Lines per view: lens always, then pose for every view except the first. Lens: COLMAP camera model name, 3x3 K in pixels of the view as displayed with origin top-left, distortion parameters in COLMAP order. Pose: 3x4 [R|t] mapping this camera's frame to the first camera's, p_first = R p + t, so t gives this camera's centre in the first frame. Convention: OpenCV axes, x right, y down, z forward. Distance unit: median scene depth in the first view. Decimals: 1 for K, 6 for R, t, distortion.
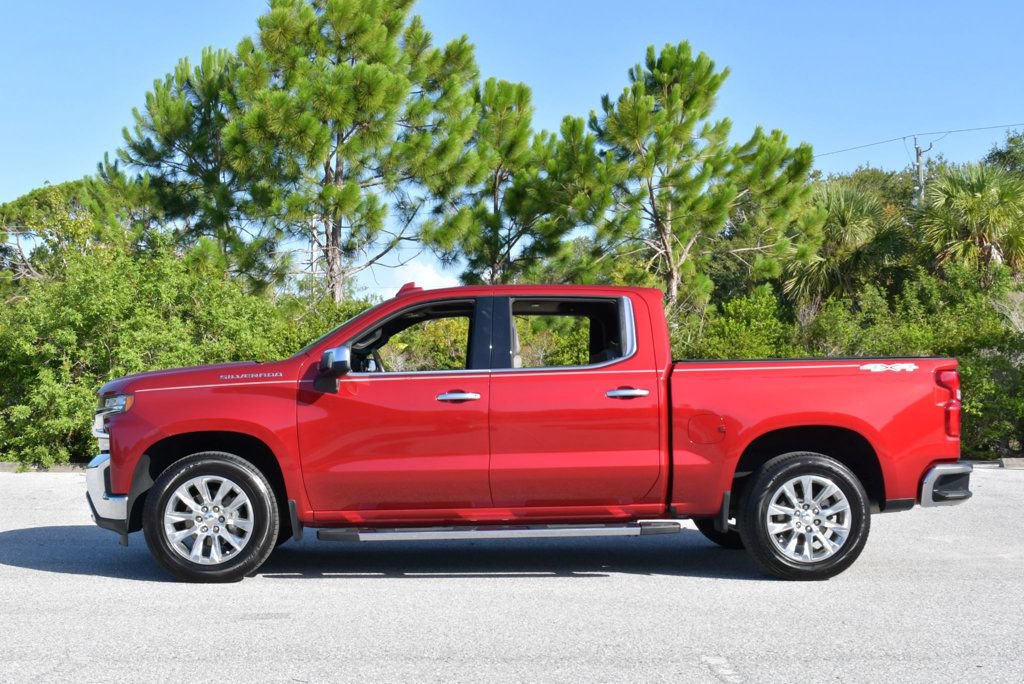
lens RADIAL K [[1389.1, 0, 562.9], [0, 1389.1, 328.9], [0, 0, 1]] dist [-0.065799, 0.000000]
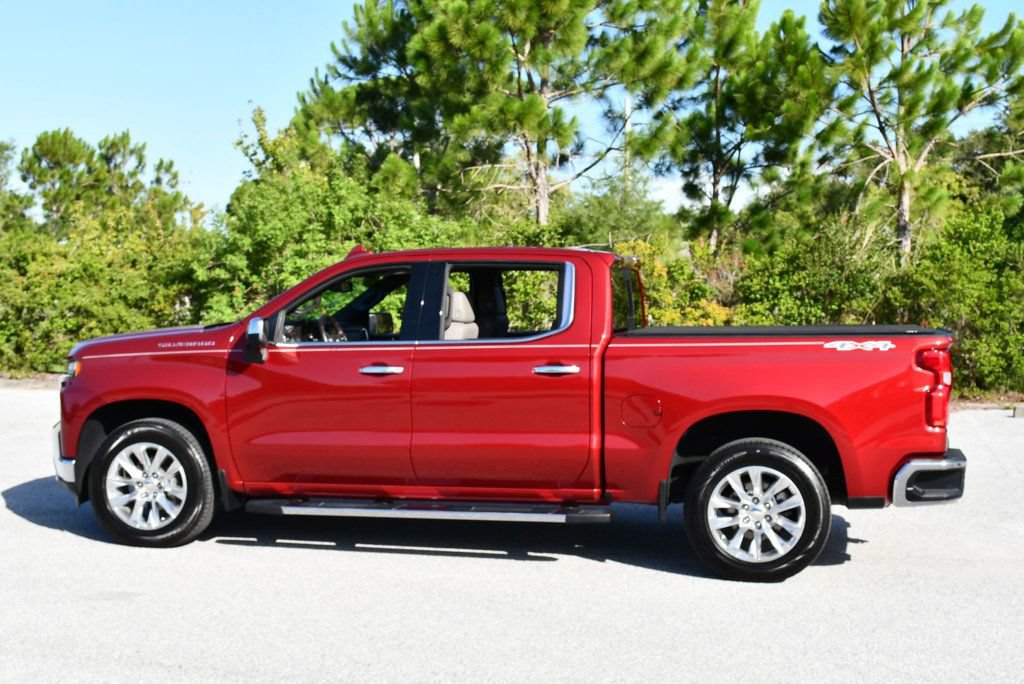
lens RADIAL K [[1479.5, 0, 509.9], [0, 1479.5, 339.1], [0, 0, 1]] dist [-0.050178, 0.000000]
pose [[0.954313, 0.018131, -0.298259, 0.306159], [0.007338, 0.996434, 0.084054, -0.056096], [0.298719, -0.082403, 0.950777, 0.056582]]
